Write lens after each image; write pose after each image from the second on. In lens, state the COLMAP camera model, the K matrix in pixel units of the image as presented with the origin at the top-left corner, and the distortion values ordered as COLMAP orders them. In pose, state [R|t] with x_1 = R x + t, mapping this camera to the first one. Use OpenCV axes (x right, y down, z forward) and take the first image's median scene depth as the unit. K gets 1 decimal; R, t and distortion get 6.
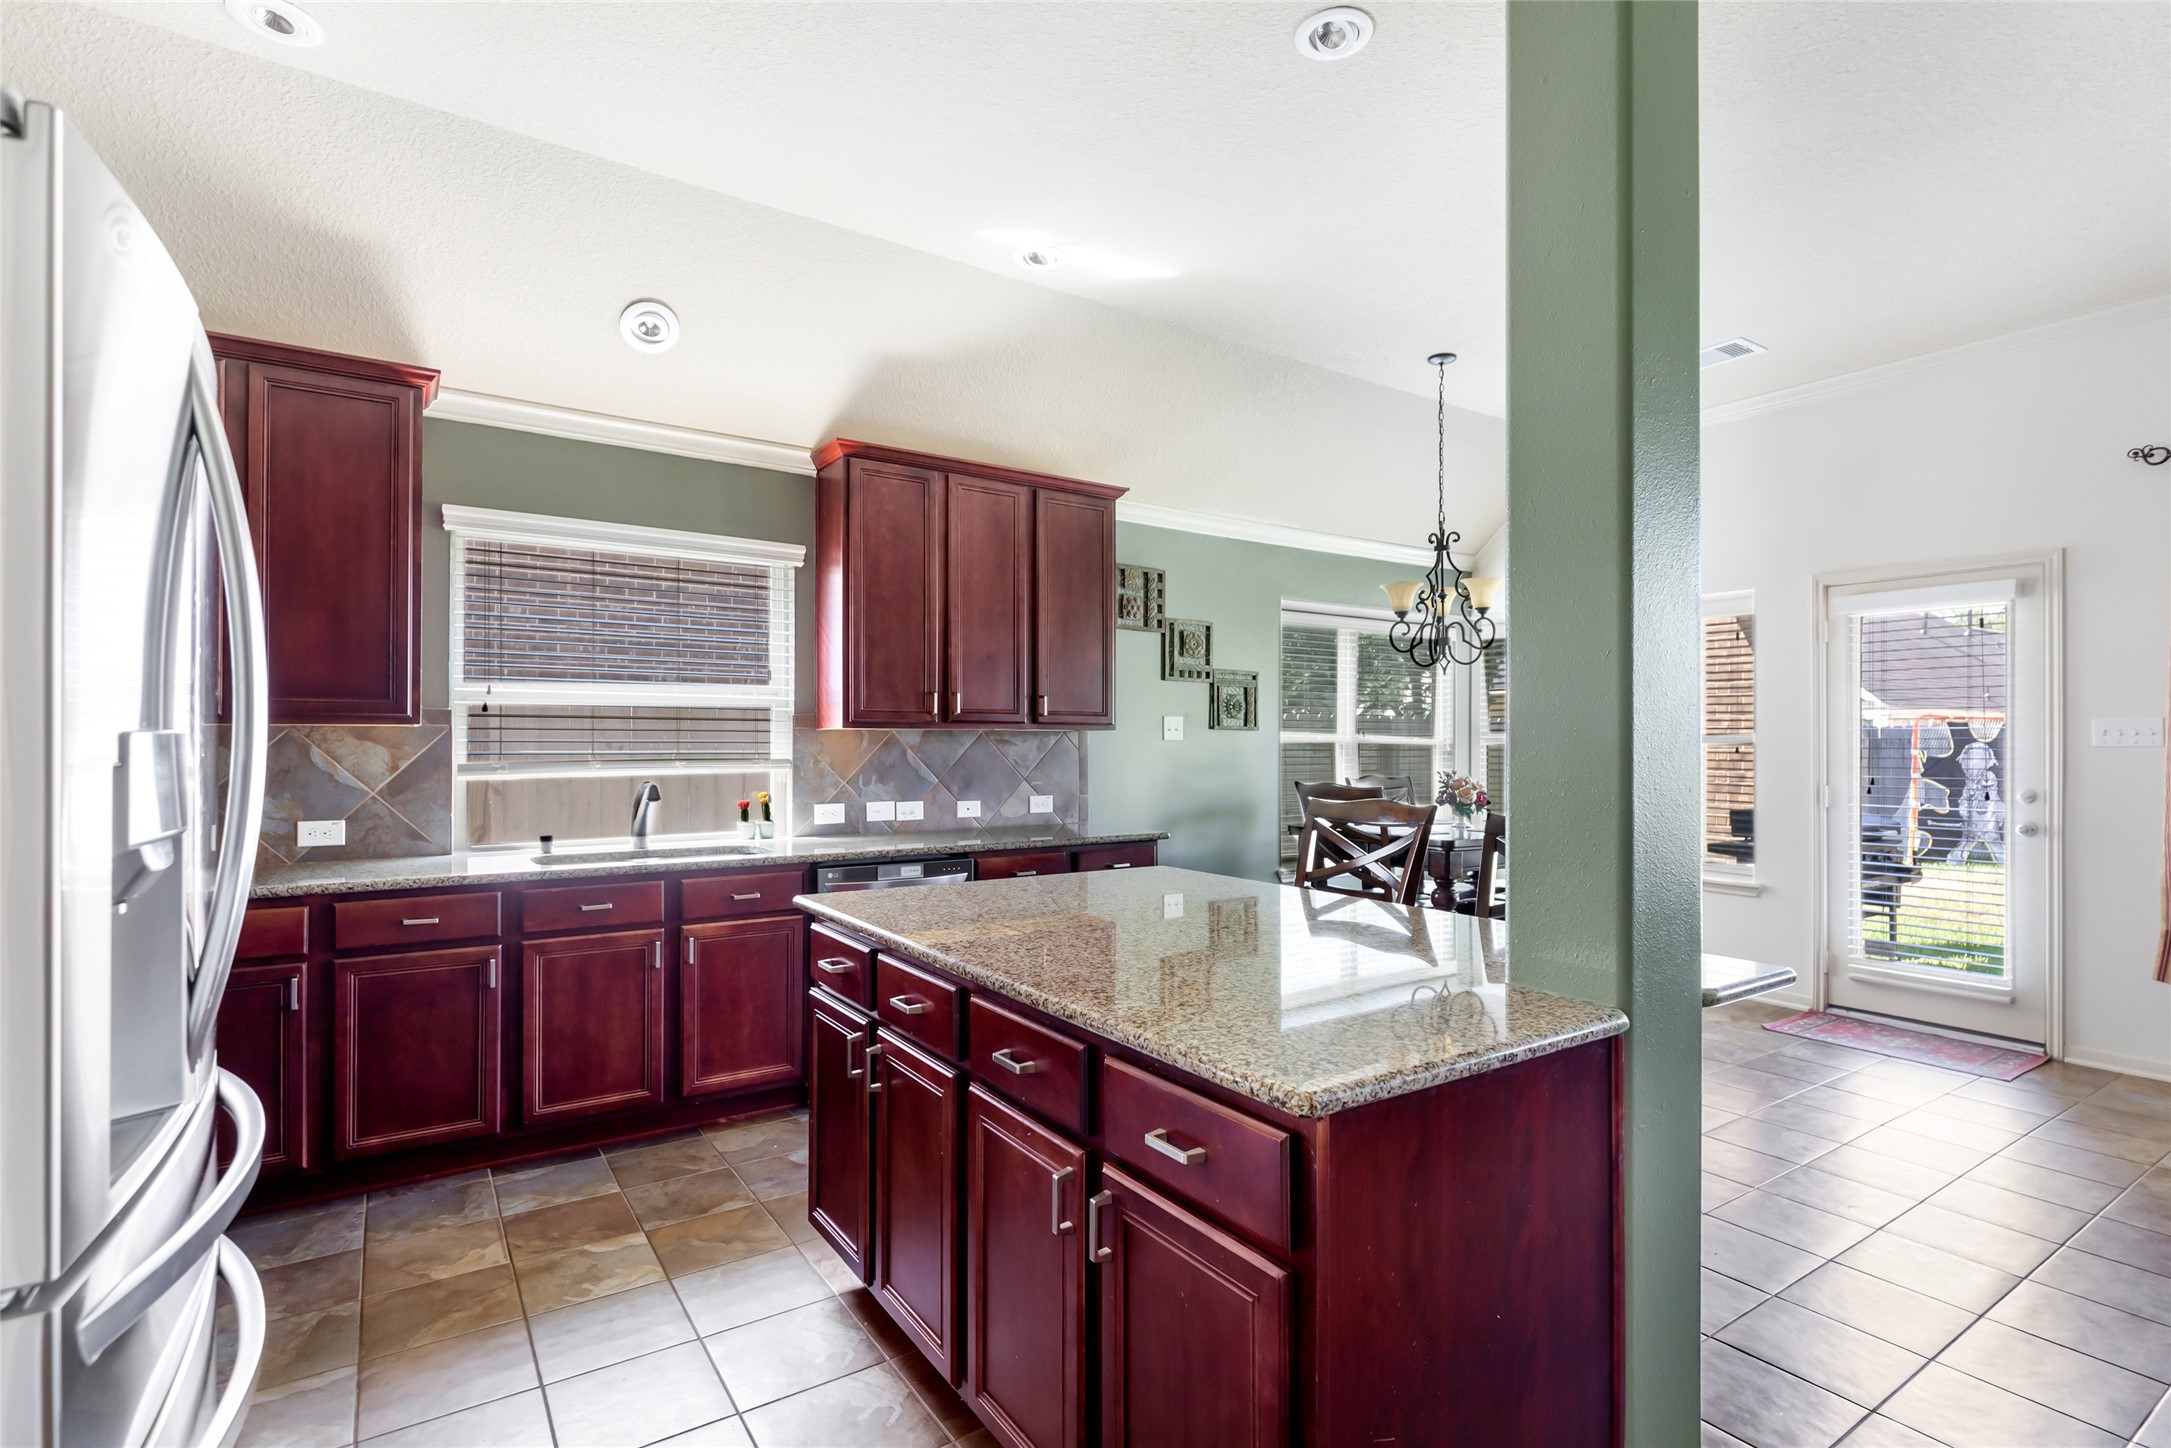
lens RADIAL K [[1050.7, 0, 1082.2], [0, 1050.7, 738.4], [0, 0, 1]] dist [-0.015988, 0.000358]
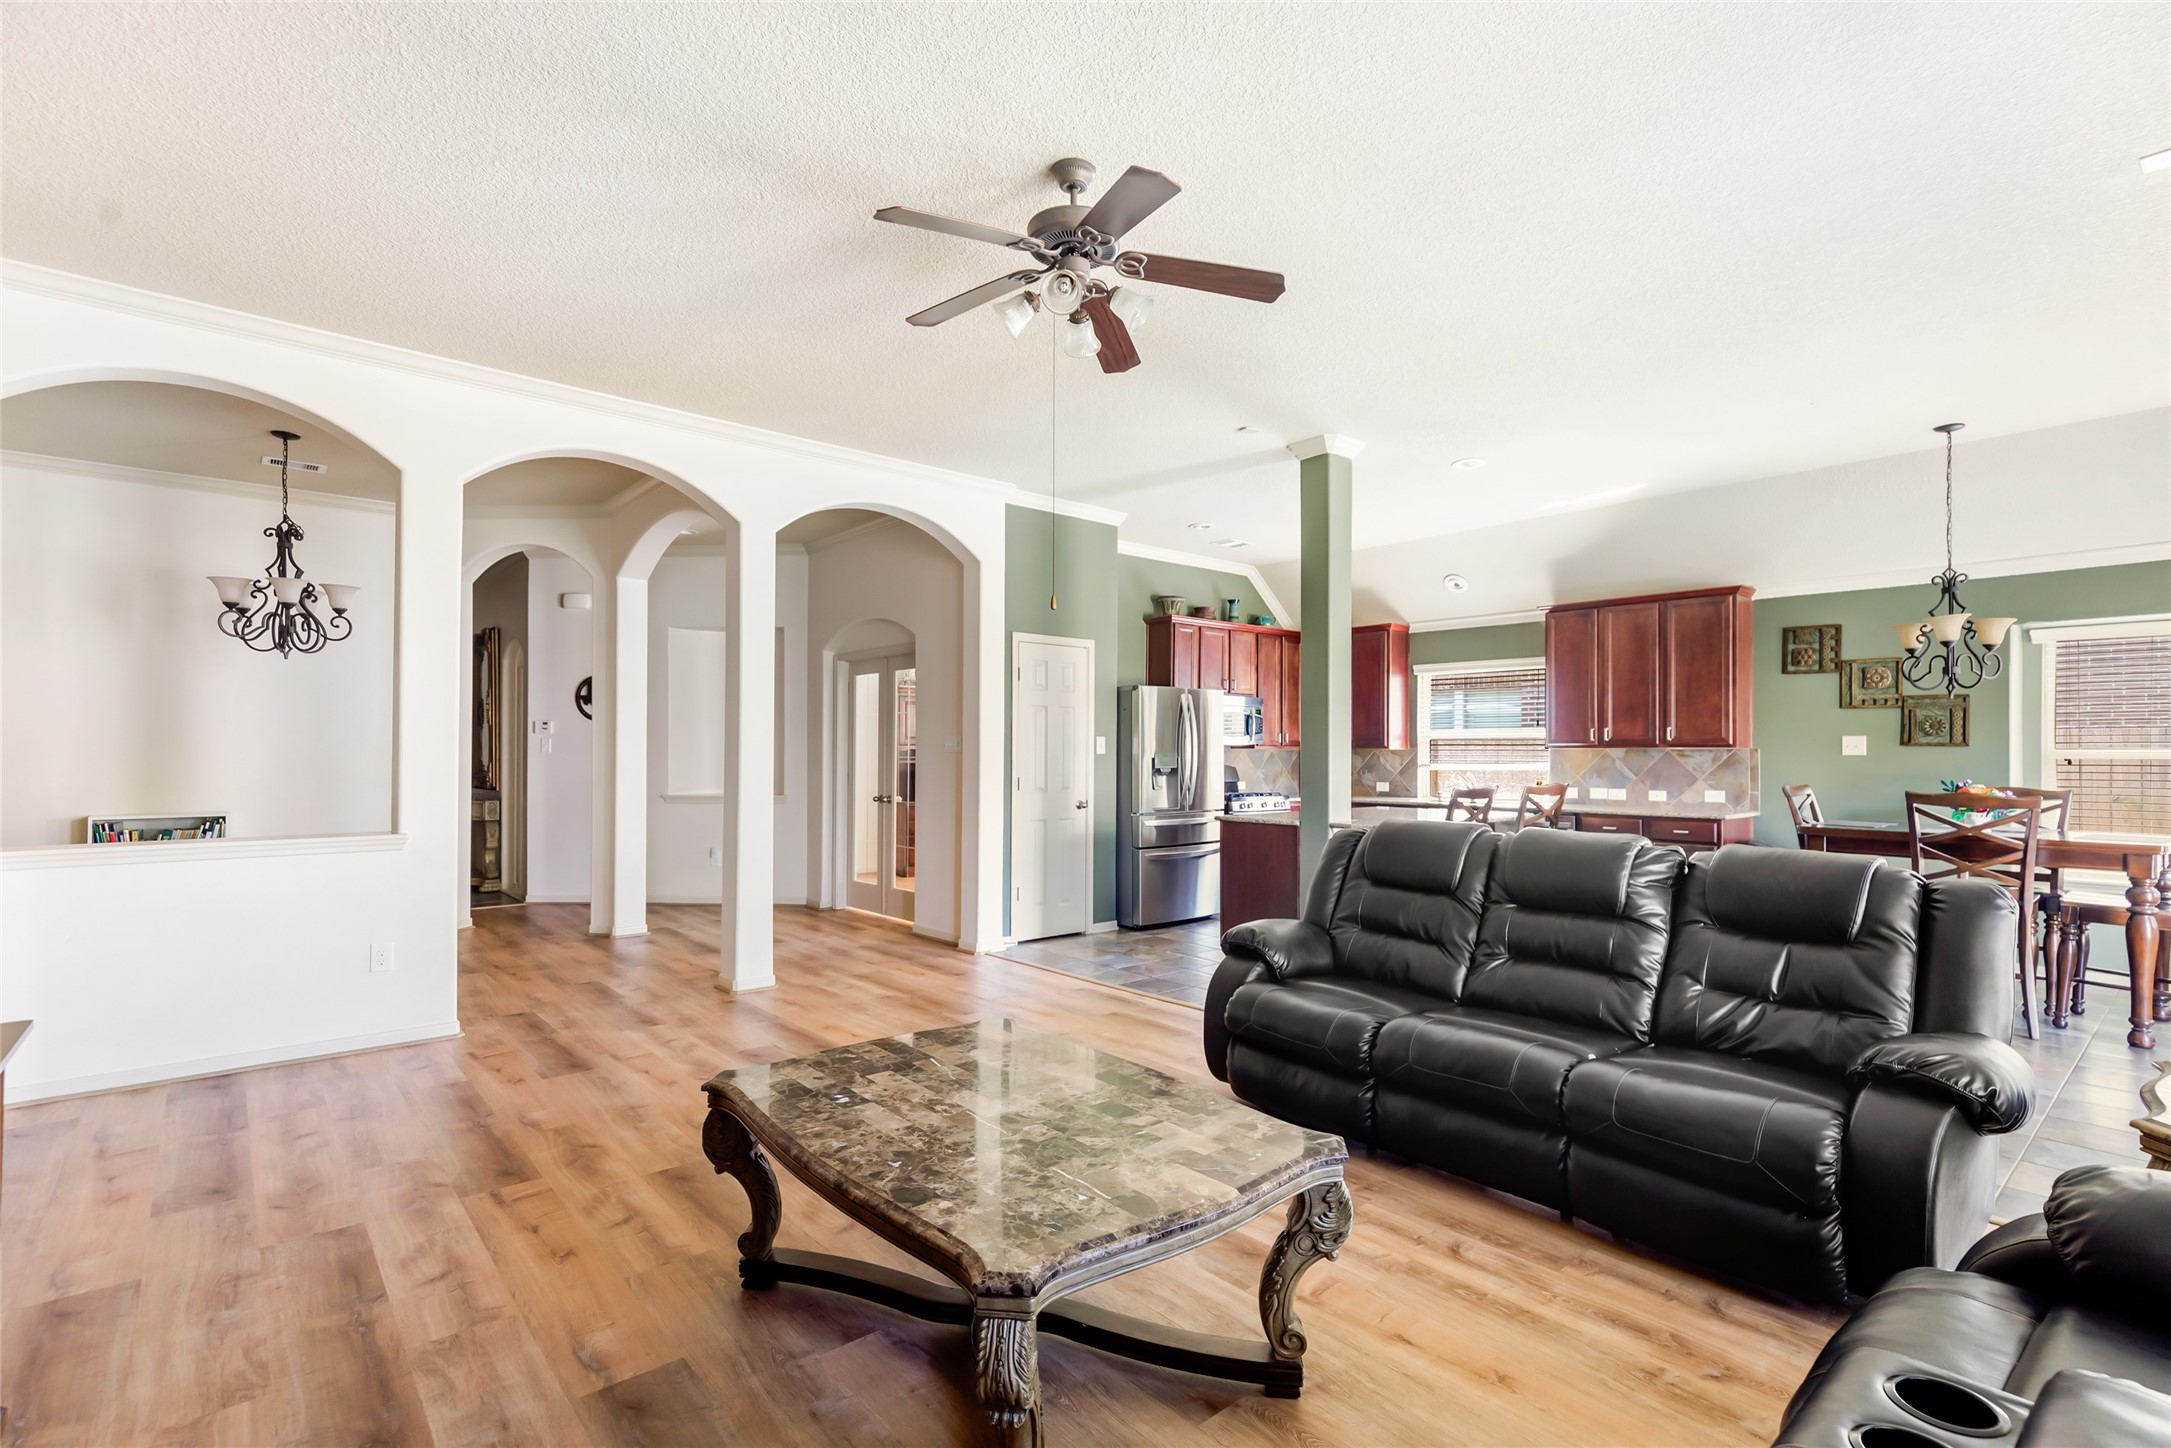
lens RADIAL K [[1018.8, 0, 1082.1], [0, 1018.8, 733.1], [0, 0, 1]] dist [-0.000230, -0.000042]
pose [[0.100540, -0.021383, -0.994703, 1.466762], [-0.000202, 0.999769, -0.021512, 0.002806], [0.994933, 0.002363, 0.100513, -0.075391]]
